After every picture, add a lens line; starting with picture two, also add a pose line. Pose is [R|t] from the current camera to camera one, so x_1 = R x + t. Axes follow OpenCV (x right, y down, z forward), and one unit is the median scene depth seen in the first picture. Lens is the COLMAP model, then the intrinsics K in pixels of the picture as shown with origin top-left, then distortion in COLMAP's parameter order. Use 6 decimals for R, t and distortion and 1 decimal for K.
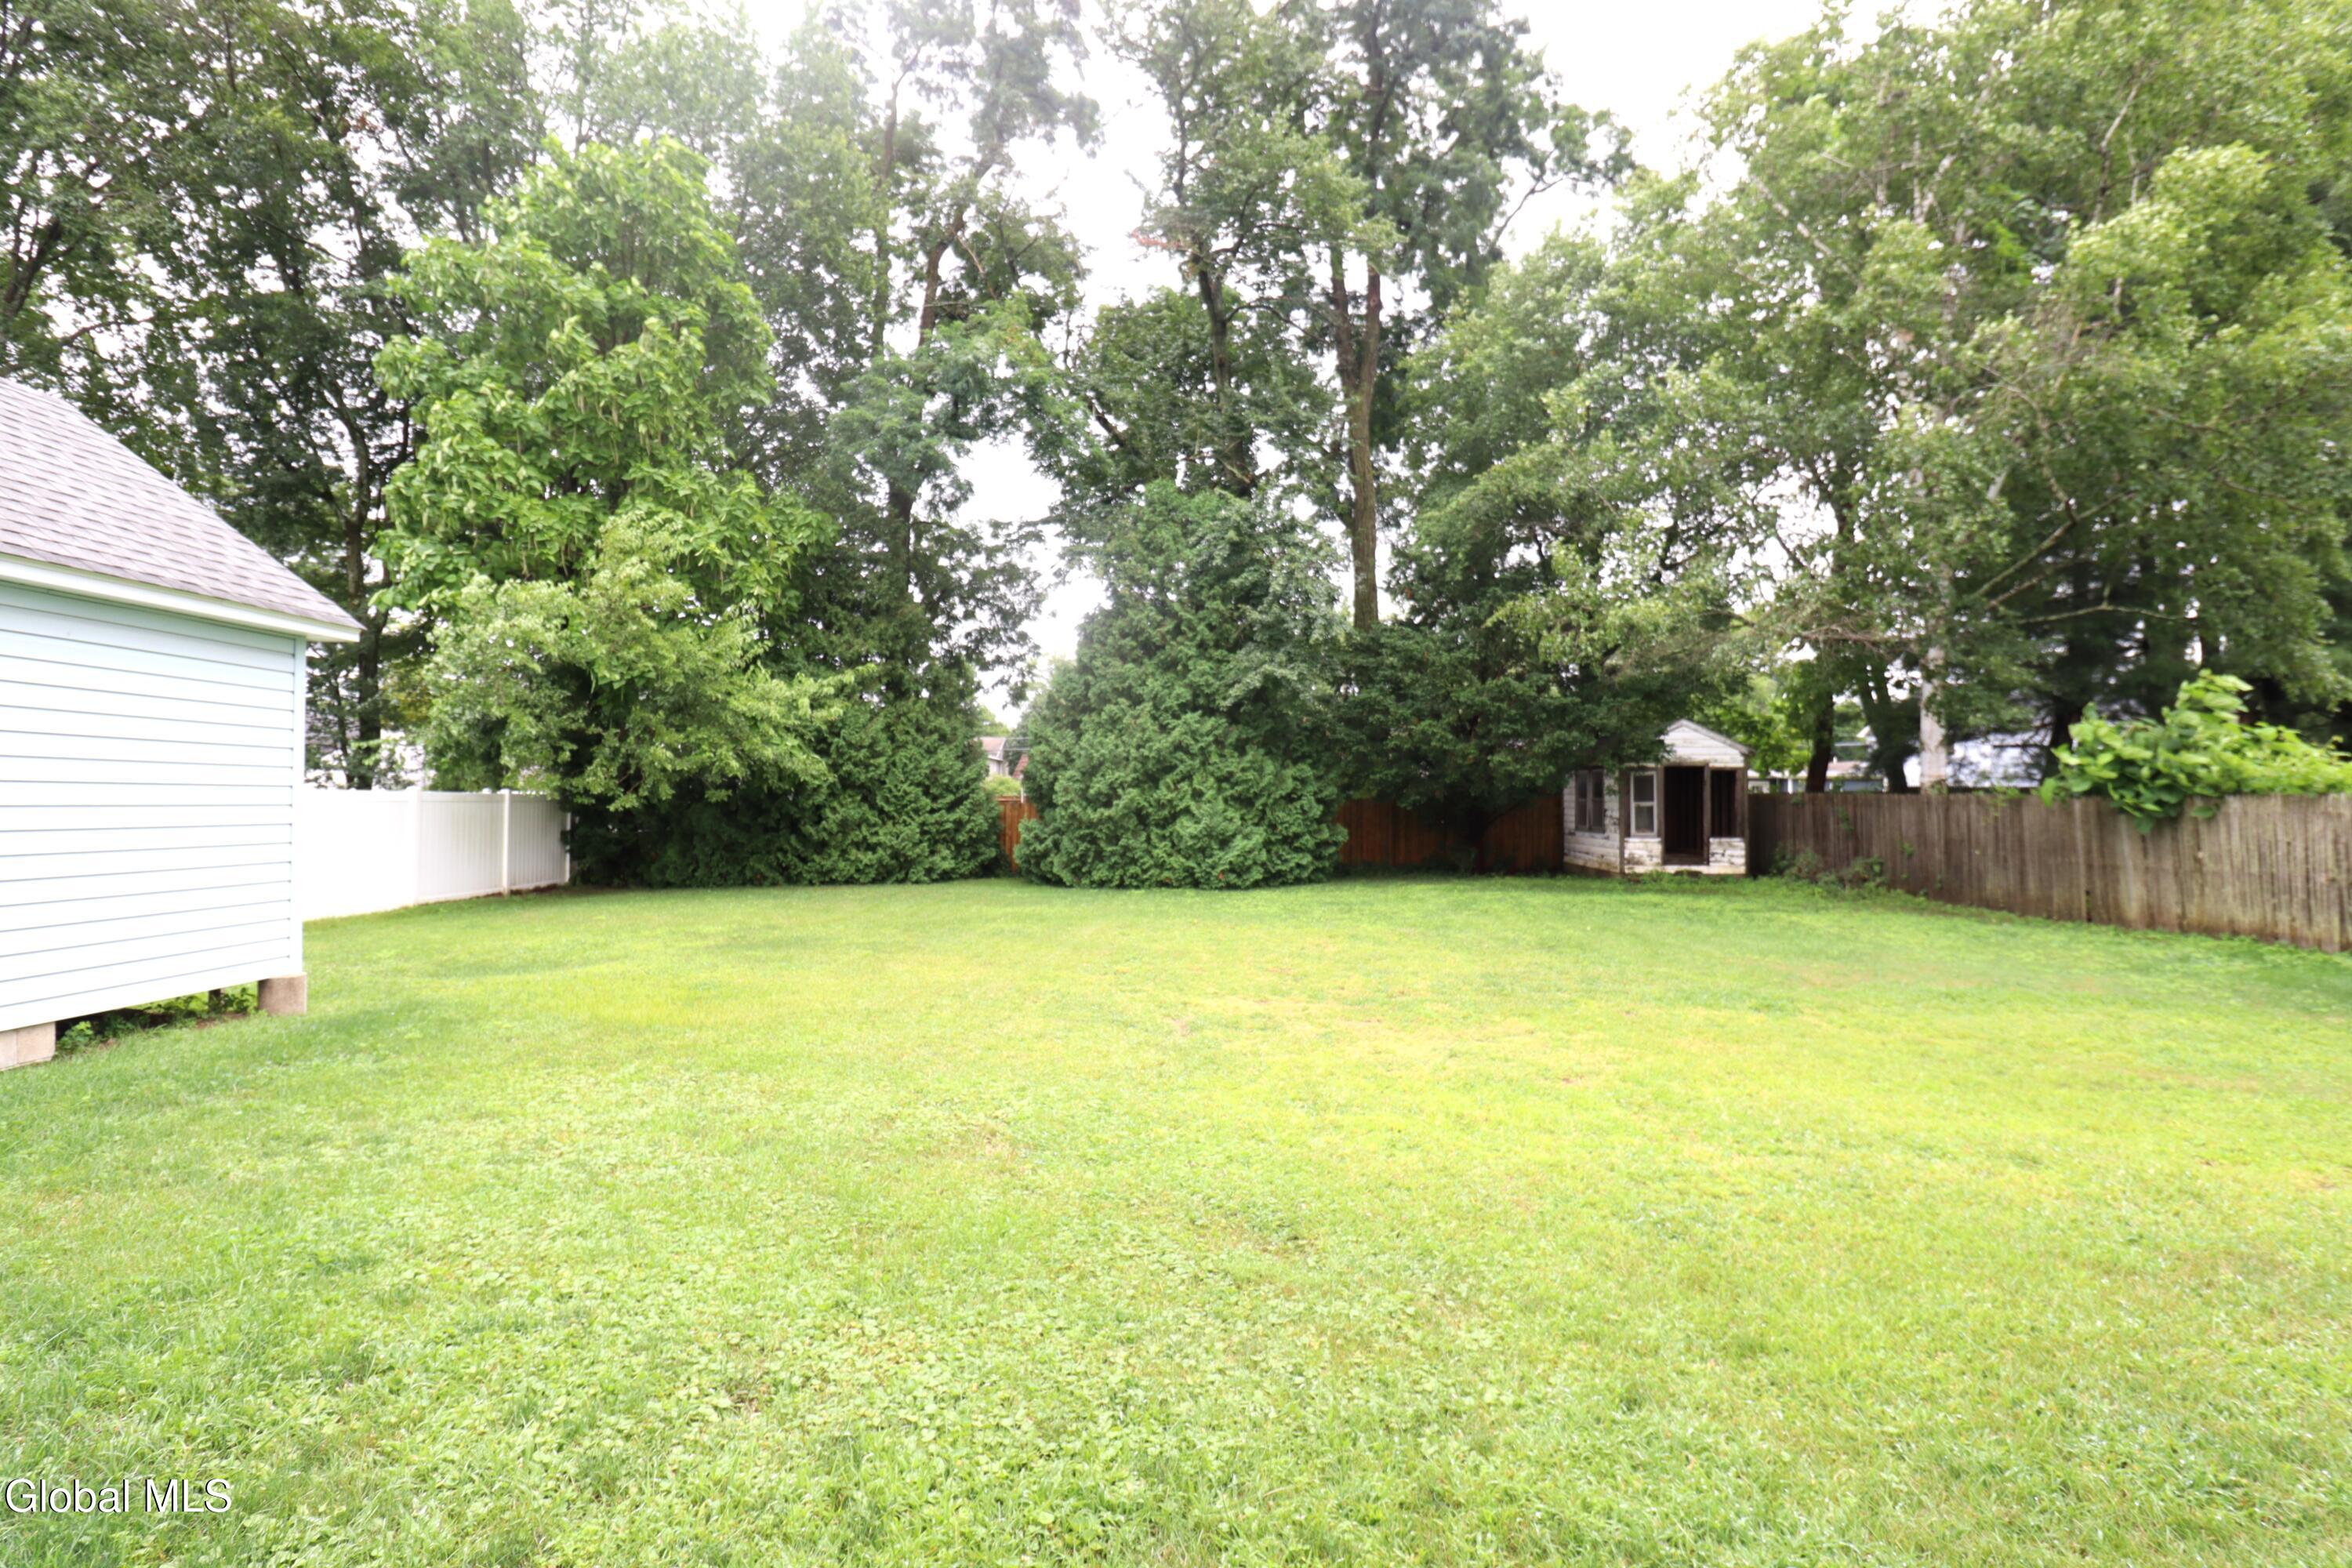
lens RADIAL K [[1095.6, 0, 1172.8], [0, 1095.6, 787.0], [0, 0, 1]] dist [-0.009118, -0.008846]
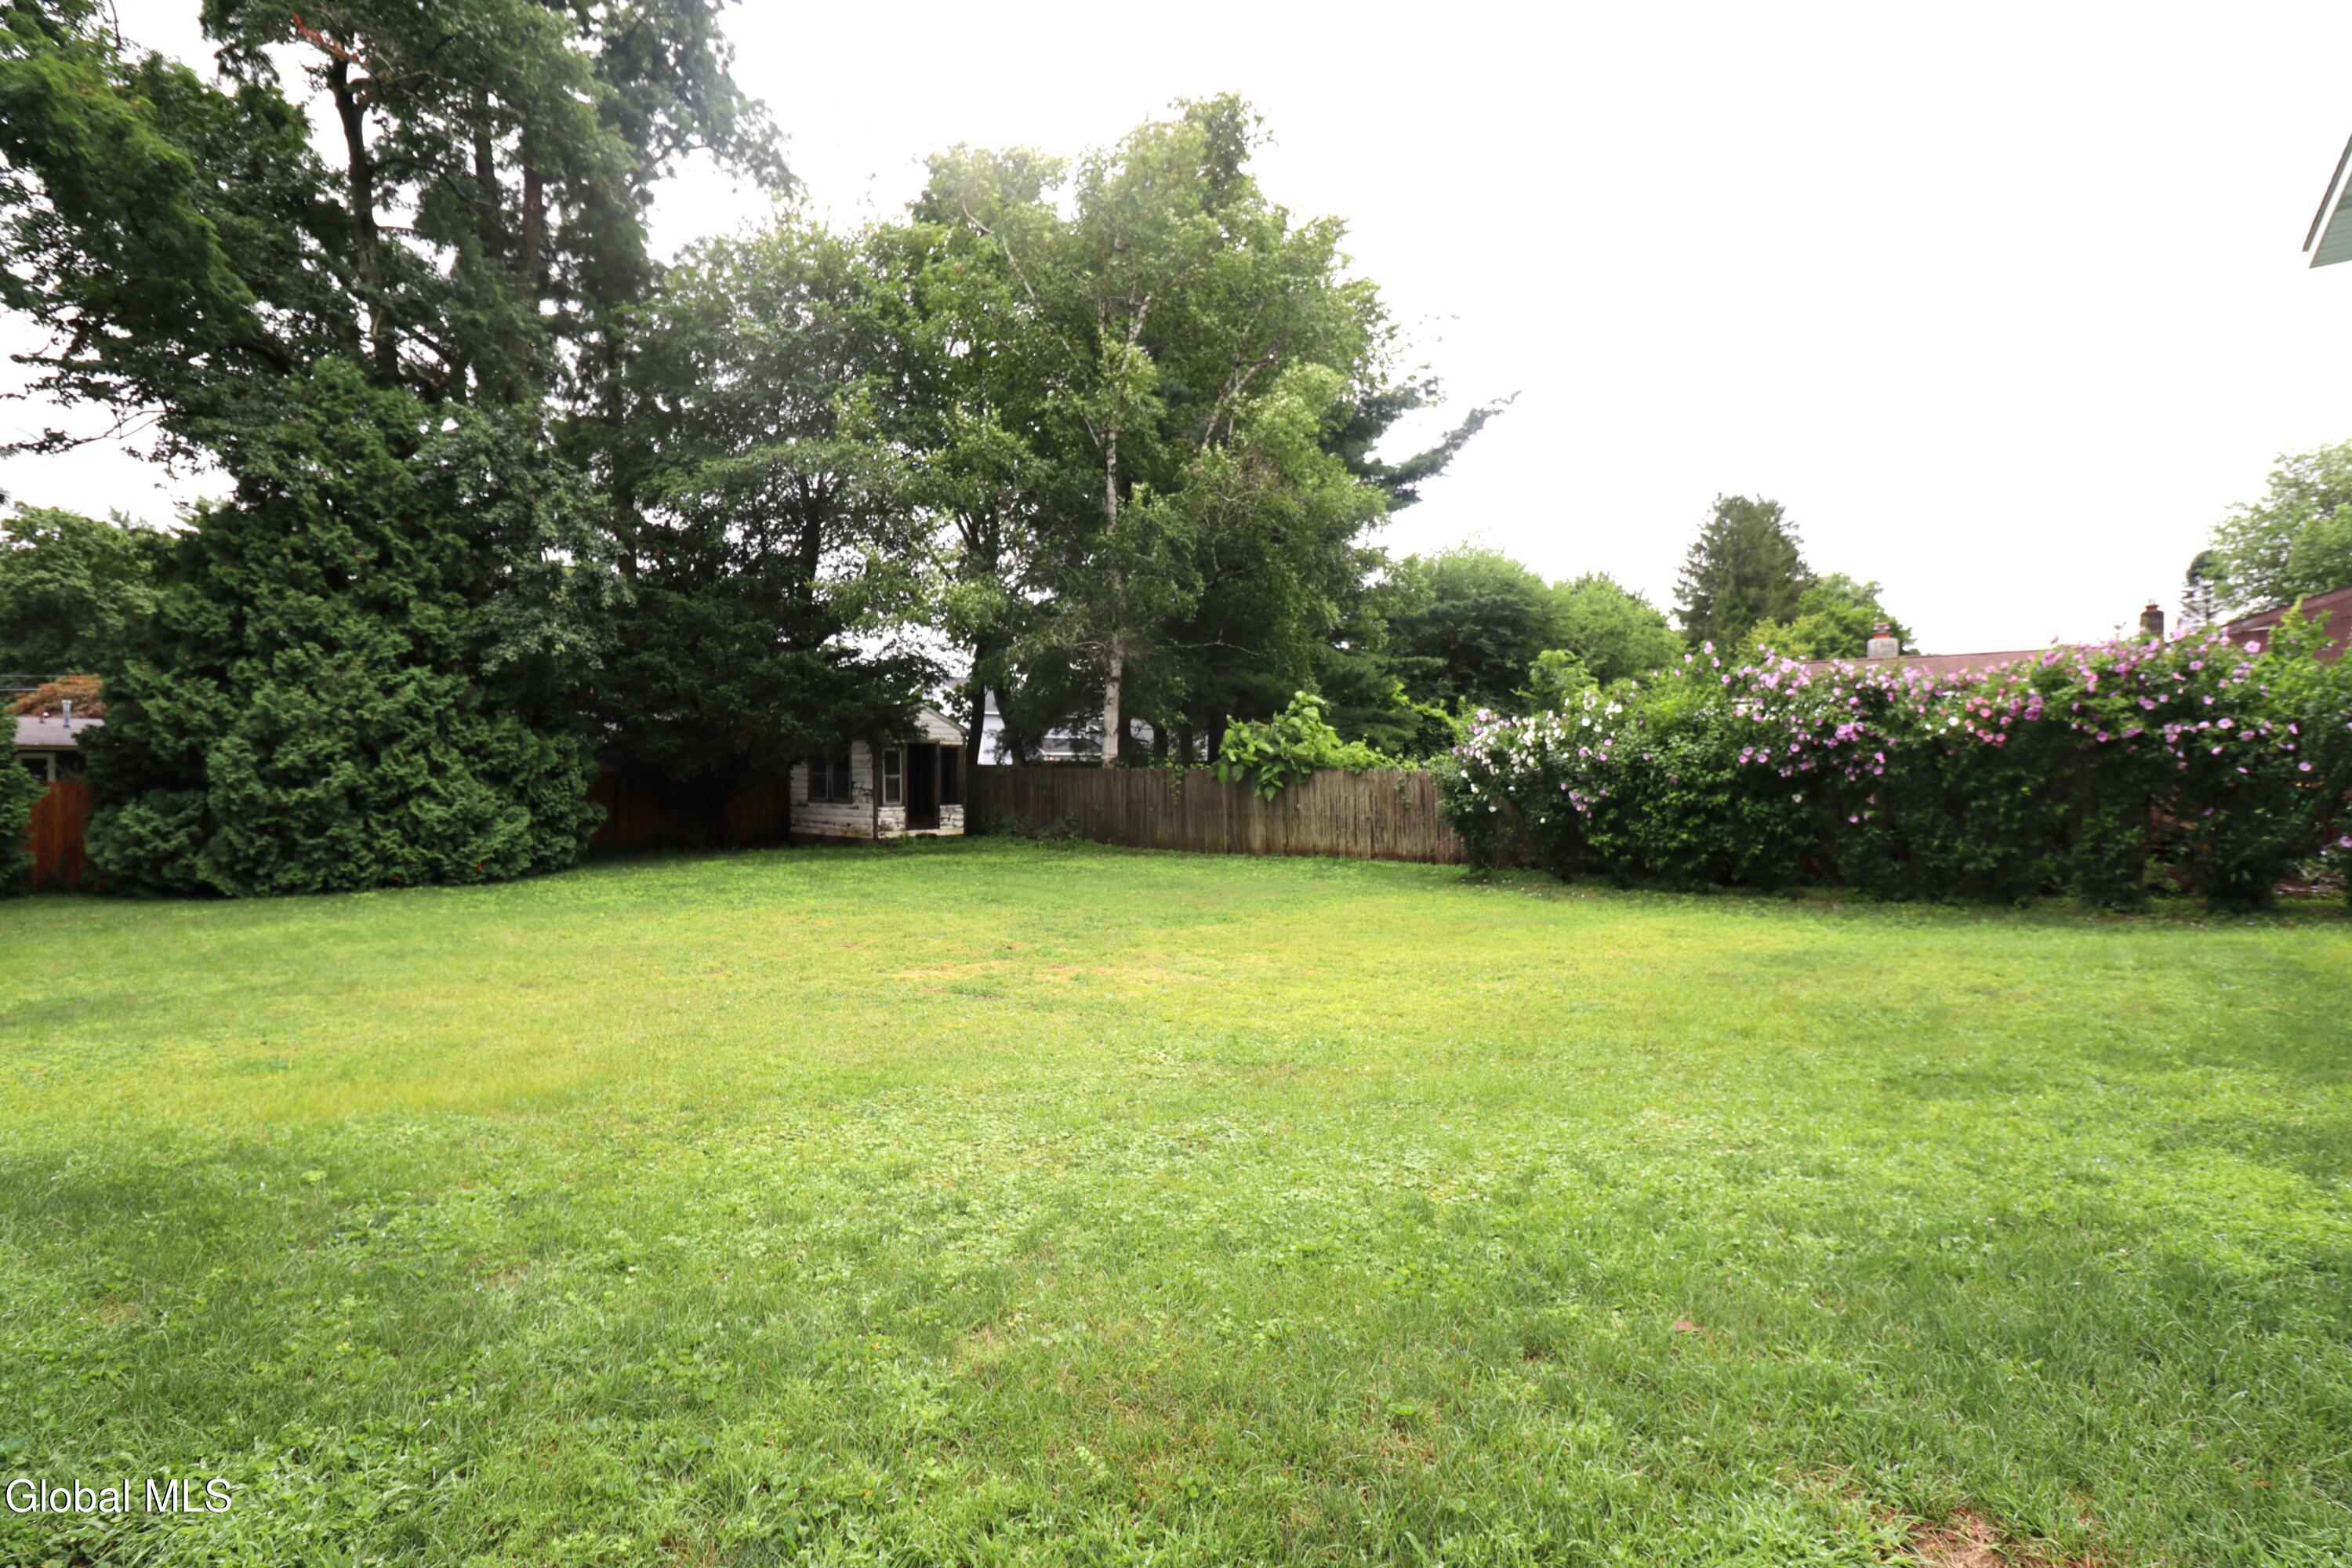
lens RADIAL K [[1095.6, 0, 1169.7], [0, 1095.6, 783.7], [0, 0, 1]] dist [-0.009118, -0.008846]
pose [[0.624050, -0.012518, 0.781284, -0.269908], [-0.006018, 0.999765, 0.020825, -0.002595], [-0.781361, -0.017698, 0.623828, 0.073630]]
